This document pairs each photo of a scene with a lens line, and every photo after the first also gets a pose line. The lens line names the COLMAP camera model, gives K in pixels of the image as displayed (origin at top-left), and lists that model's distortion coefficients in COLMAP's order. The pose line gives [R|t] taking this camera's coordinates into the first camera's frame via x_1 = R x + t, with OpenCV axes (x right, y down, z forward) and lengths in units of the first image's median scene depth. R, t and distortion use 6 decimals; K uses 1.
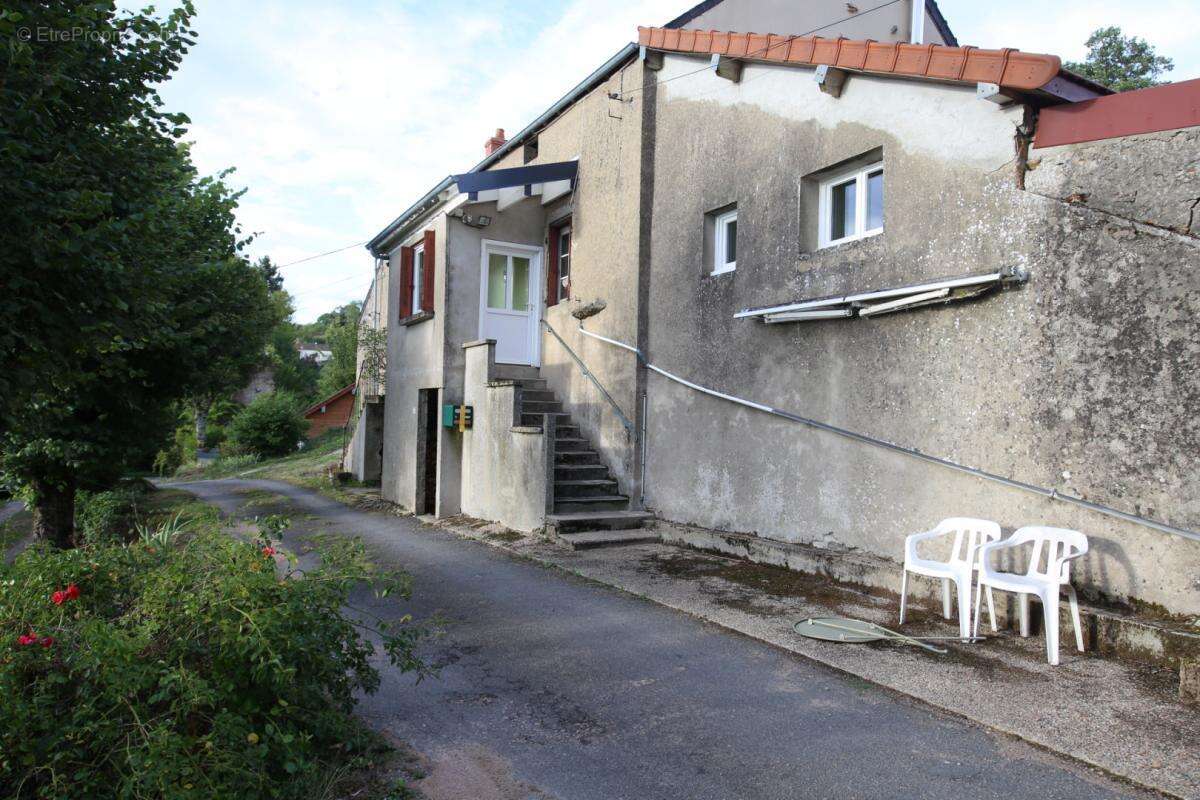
lens RADIAL K [[786.9, 0, 598.5], [0, 786.9, 400.9], [0, 0, 1]] dist [0.016391, 0.002477]
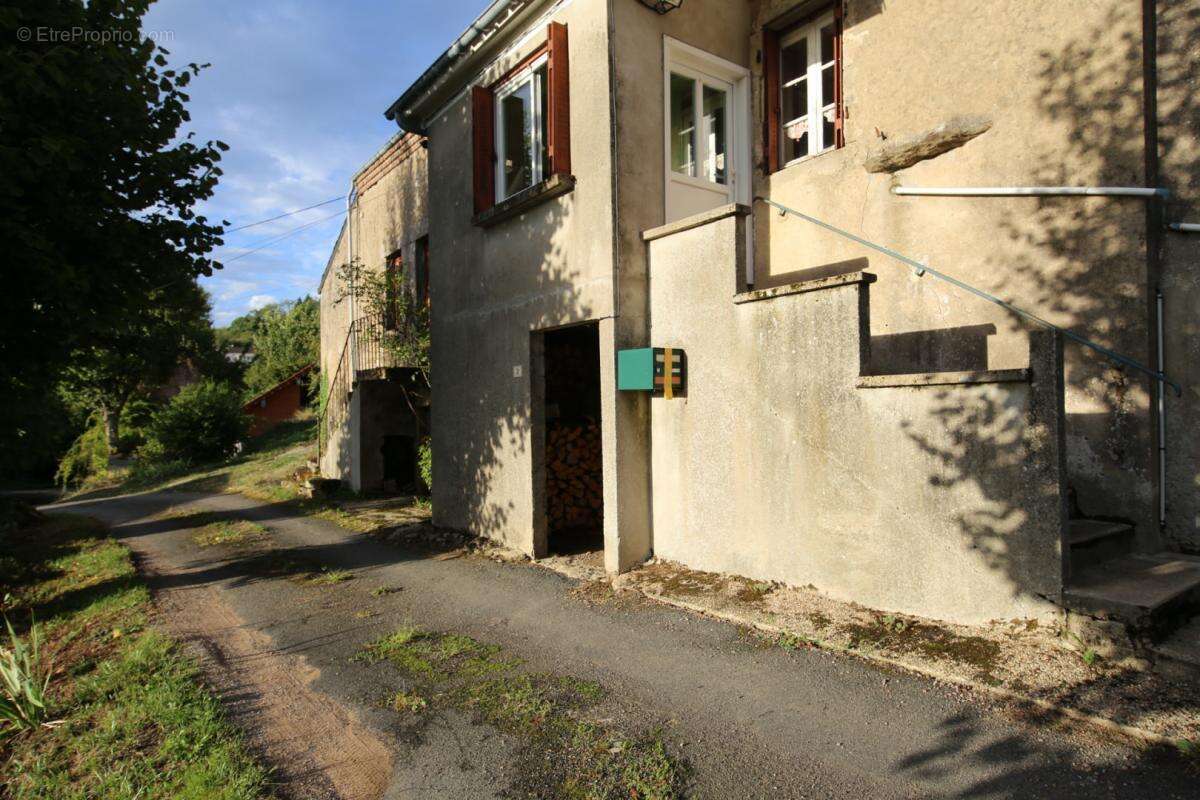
lens RADIAL K [[695.8, 0, 592.7], [0, 695.8, 407.0], [0, 0, 1]] dist [0.018192, 0.000402]
pose [[0.990328, -0.037879, 0.133472, -0.315468], [0.035332, 0.999146, 0.021402, 0.036610], [-0.134169, -0.016479, 0.990821, 0.635598]]
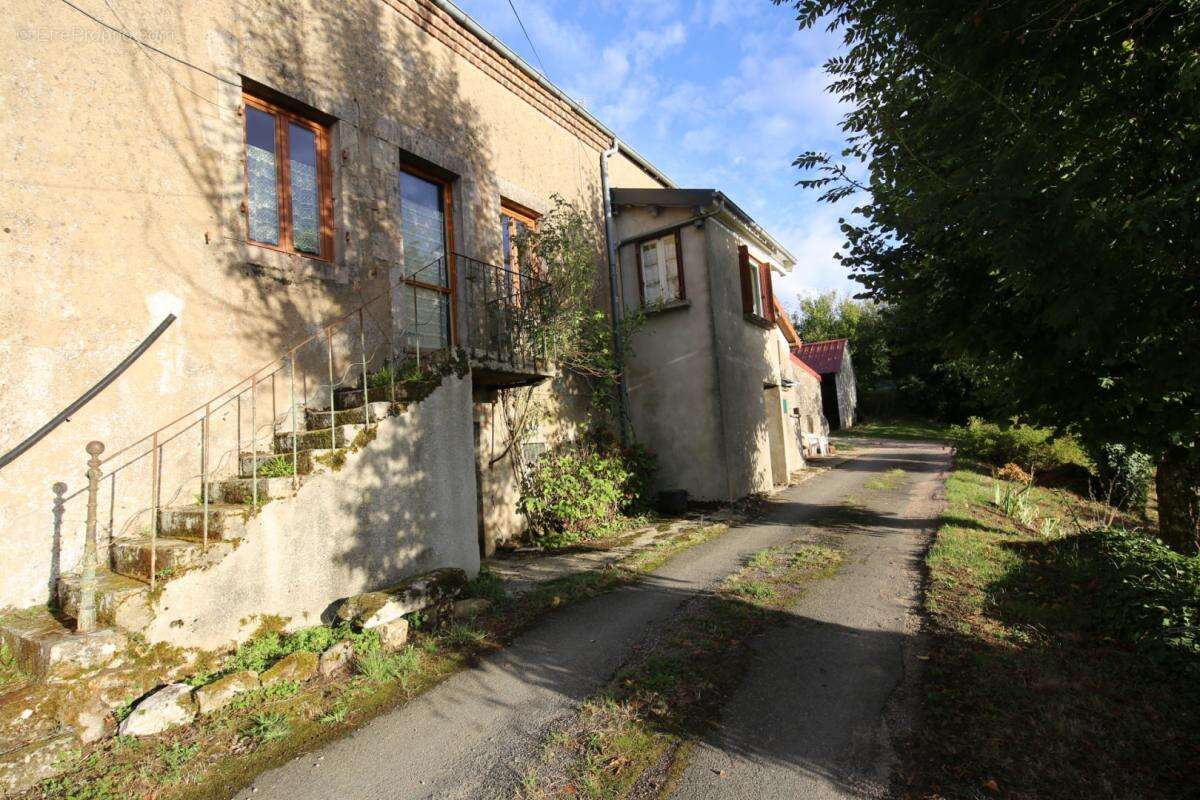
lens RADIAL K [[577.0, 0, 589.8], [0, 577.0, 404.7], [0, 0, 1]] dist [0.006574, 0.000718]
pose [[-0.458169, 0.081493, 0.885122, -1.059503], [0.040958, 0.996666, -0.070561, 0.082409], [-0.887921, 0.003924, -0.459979, 1.993959]]
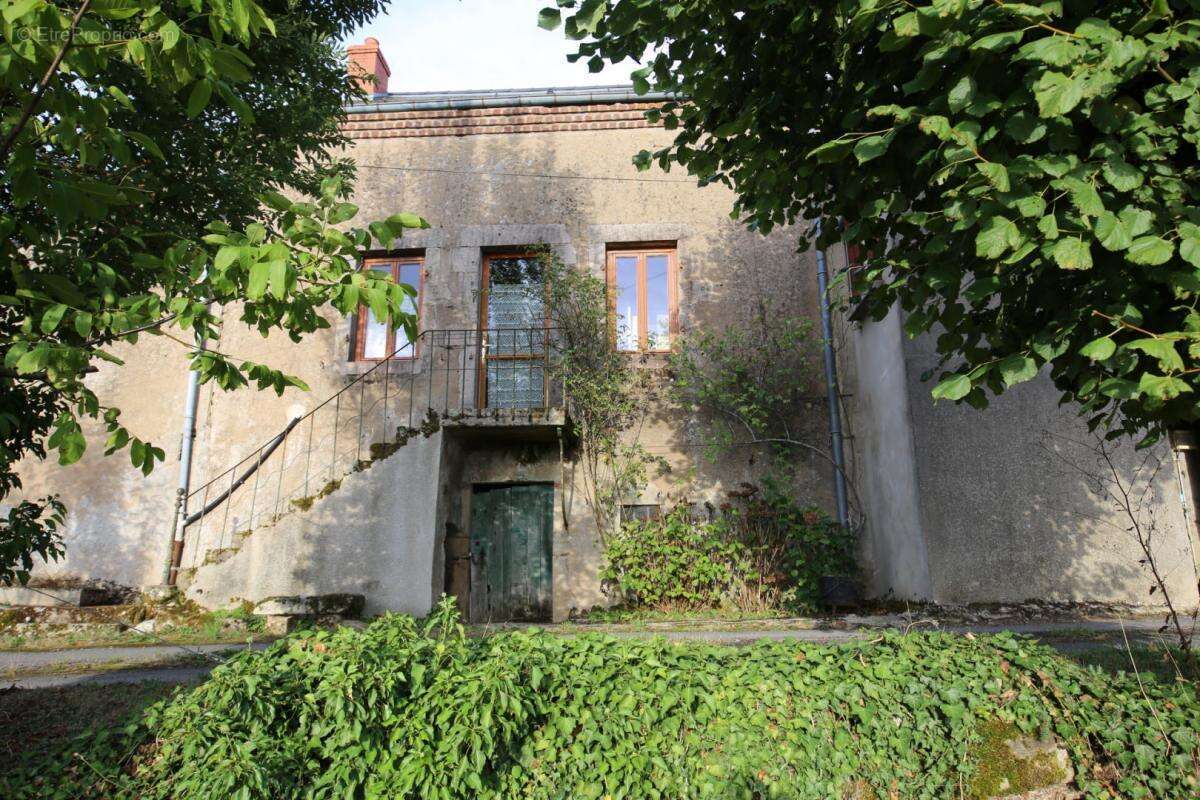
lens RADIAL K [[786.9, 0, 596.6], [0, 786.9, 401.2], [0, 0, 1]] dist [0.016391, 0.002477]
pose [[0.539244, 0.202051, 0.817552, -1.120699], [-0.012261, 0.972573, -0.232276, 0.166196], [-0.842060, 0.115229, 0.526932, 1.288166]]
